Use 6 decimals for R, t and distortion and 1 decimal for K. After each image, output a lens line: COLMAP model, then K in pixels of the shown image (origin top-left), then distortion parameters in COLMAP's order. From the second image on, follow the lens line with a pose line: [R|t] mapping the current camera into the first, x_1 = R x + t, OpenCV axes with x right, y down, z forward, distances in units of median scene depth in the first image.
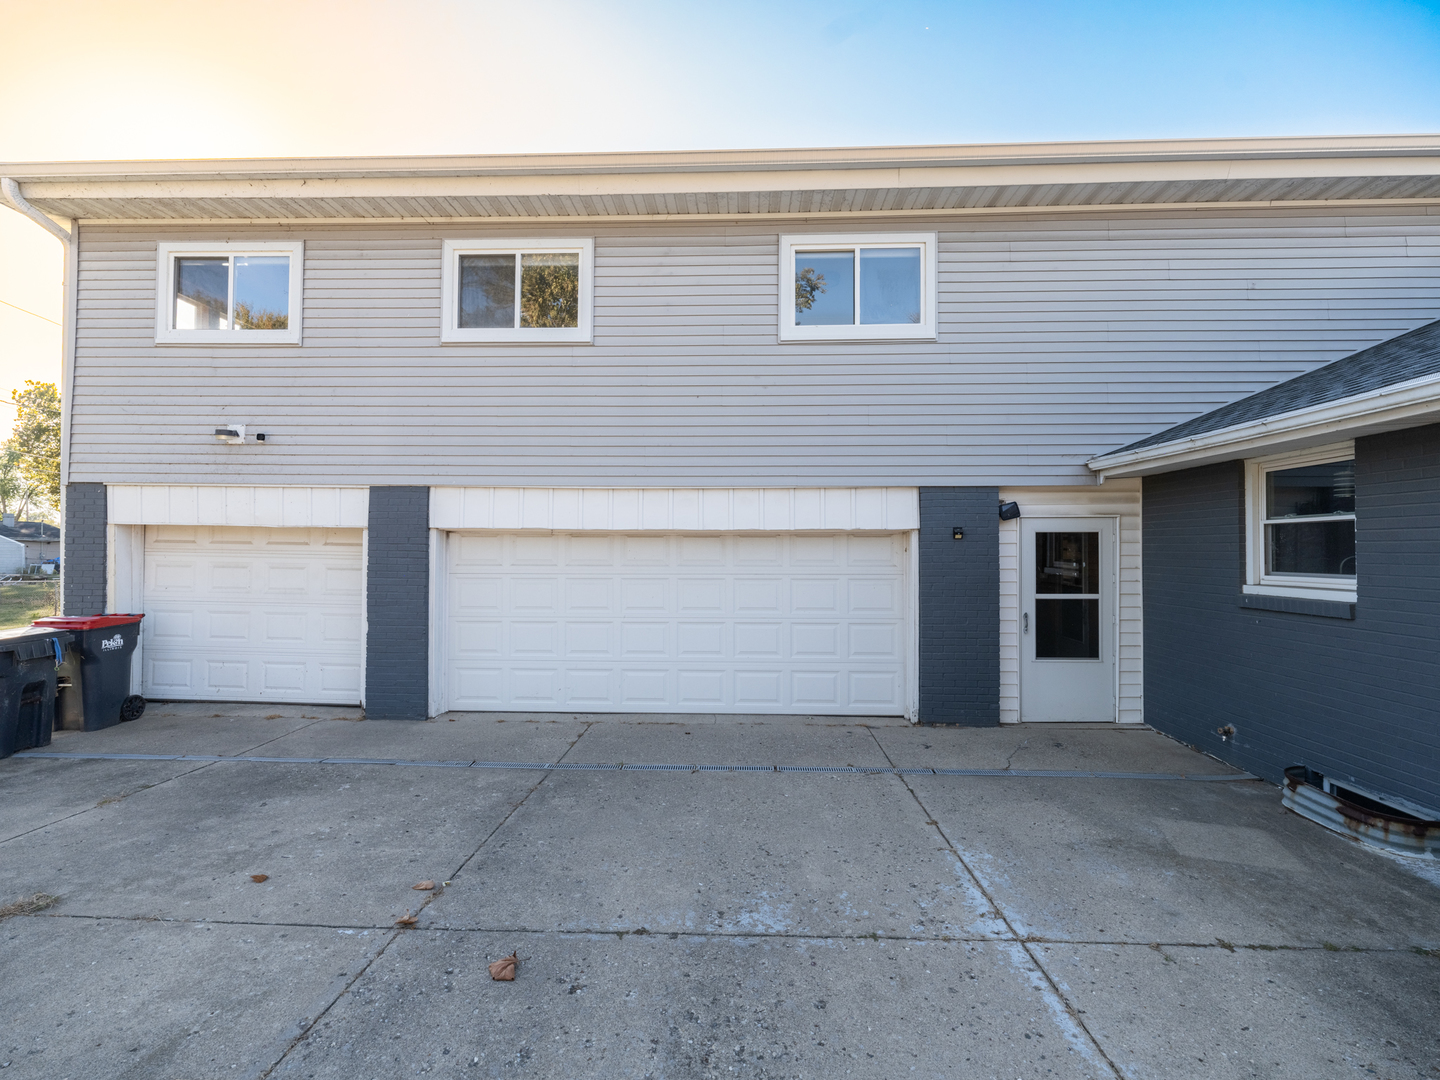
lens RADIAL K [[669.7, 0, 715.4], [0, 669.7, 537.3], [0, 0, 1]] dist [0.000754, -0.000423]
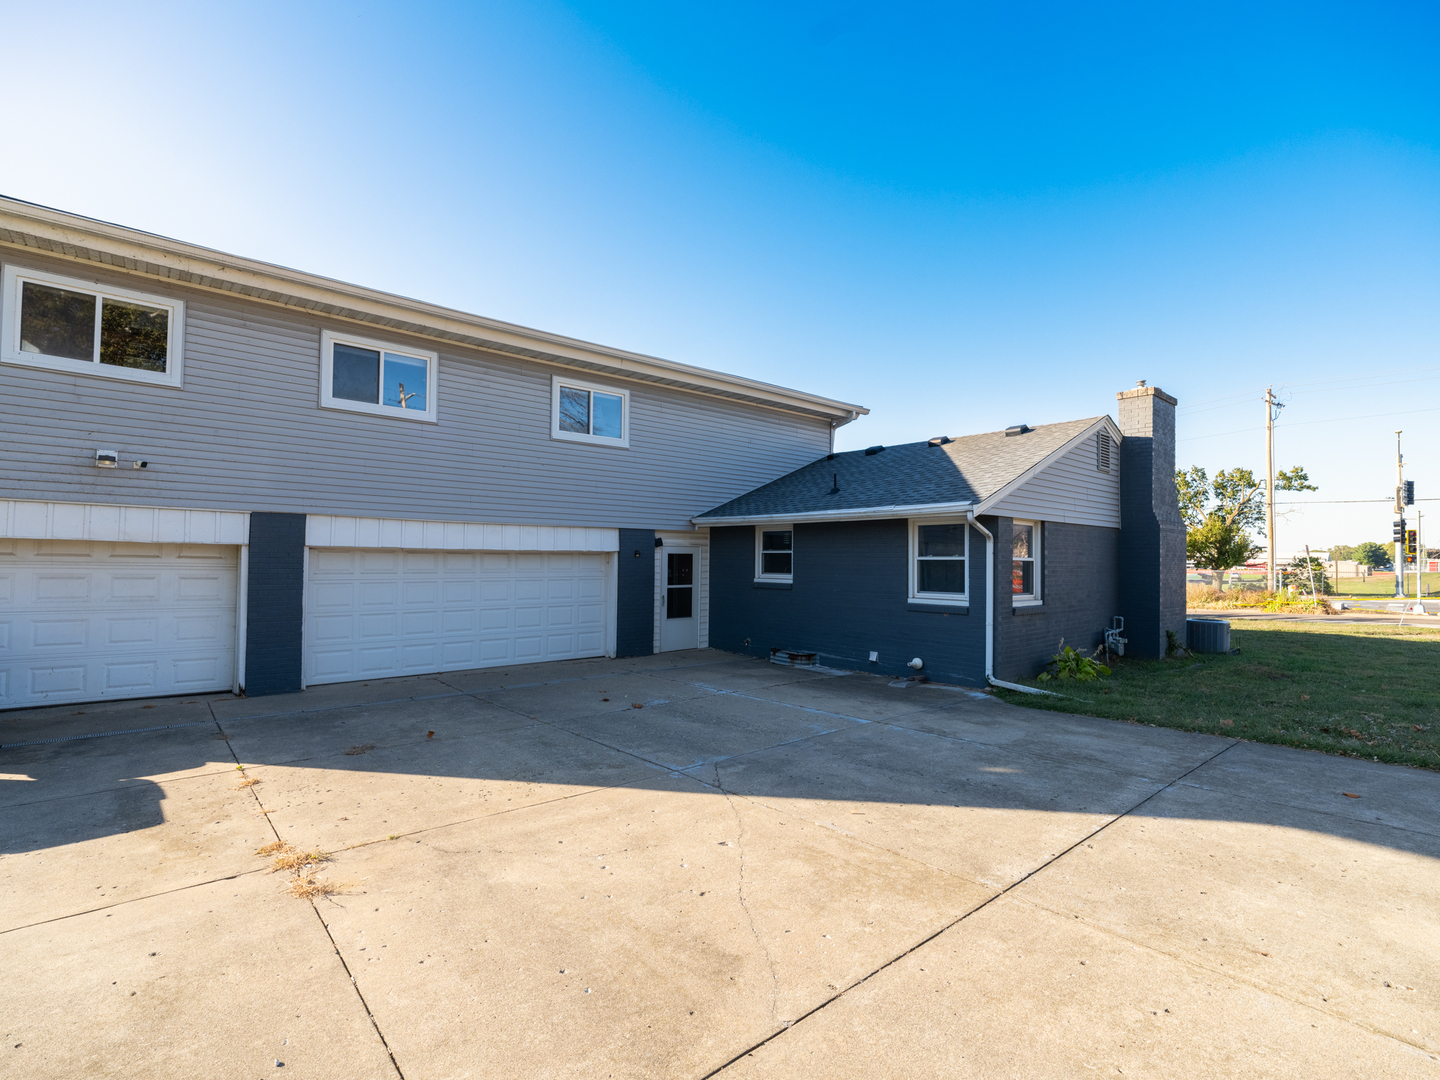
lens RADIAL K [[669.7, 0, 722.9], [0, 669.7, 546.5], [0, 0, 1]] dist [0.000754, -0.000423]
pose [[0.729130, 0.017176, 0.684159, -0.733087], [-0.020410, 0.999786, -0.003347, -0.025054], [-0.684070, -0.011523, 0.729325, -0.521570]]
